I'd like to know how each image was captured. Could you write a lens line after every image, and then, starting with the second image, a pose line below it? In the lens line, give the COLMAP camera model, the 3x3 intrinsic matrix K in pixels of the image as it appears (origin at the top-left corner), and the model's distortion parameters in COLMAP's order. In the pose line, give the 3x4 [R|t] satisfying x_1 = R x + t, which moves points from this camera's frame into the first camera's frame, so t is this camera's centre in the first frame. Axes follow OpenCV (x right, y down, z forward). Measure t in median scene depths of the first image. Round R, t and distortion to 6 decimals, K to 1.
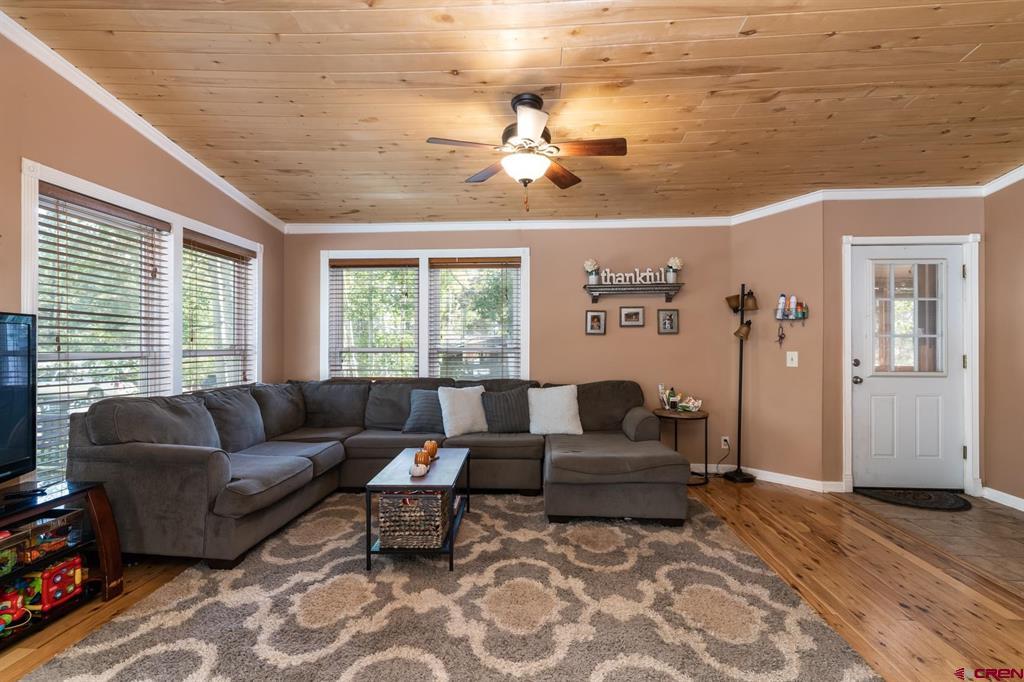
lens RADIAL K [[486.7, 0, 509.6], [0, 486.7, 343.6], [0, 0, 1]] dist [-0.000393, -0.001227]
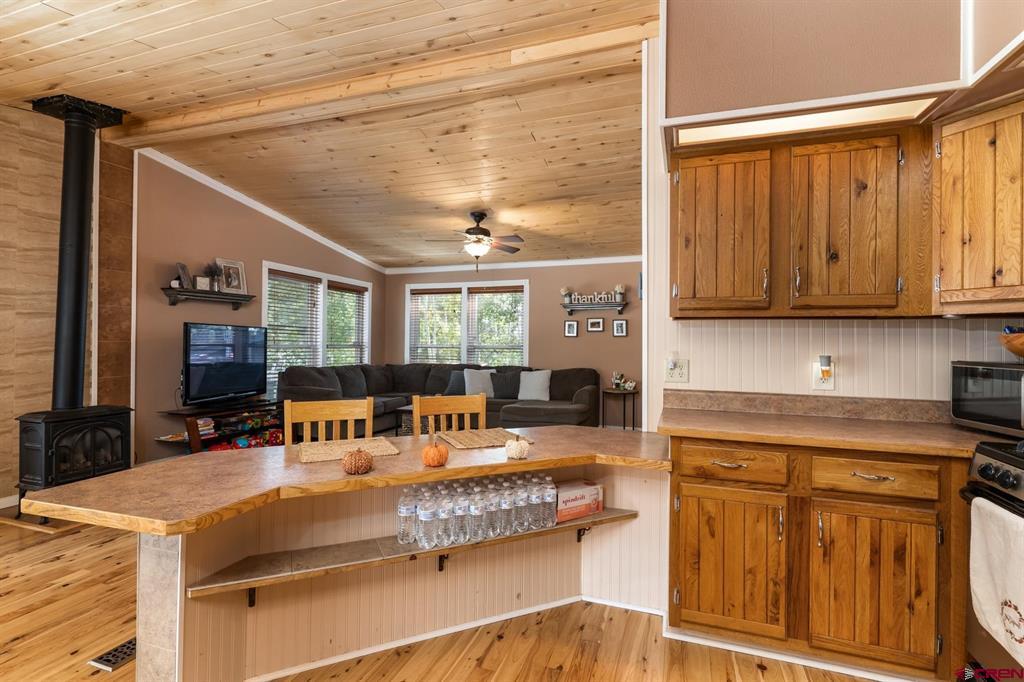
lens RADIAL K [[486.7, 0, 509.6], [0, 486.7, 343.6], [0, 0, 1]] dist [-0.000393, -0.001227]
pose [[0.959923, 0.008165, -0.280146, 0.449532], [-0.008667, 0.999962, -0.000550, 0.004586], [0.280131, 0.002956, 0.959957, -0.515024]]
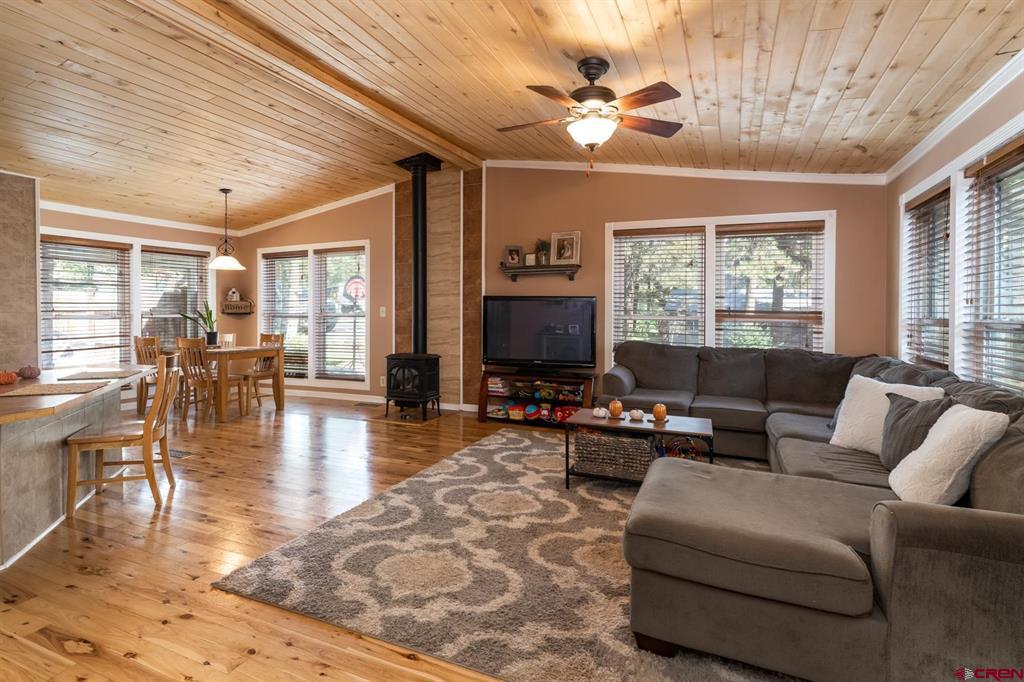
lens RADIAL K [[499.2, 0, 510.0], [0, 499.2, 313.7], [0, 0, 1]] dist [-0.000579, -0.000275]
pose [[-0.348738, 0.003862, -0.937212, 0.684214], [-0.006139, 0.999961, 0.006405, 0.003021], [0.937200, 0.007987, -0.348701, 0.781998]]
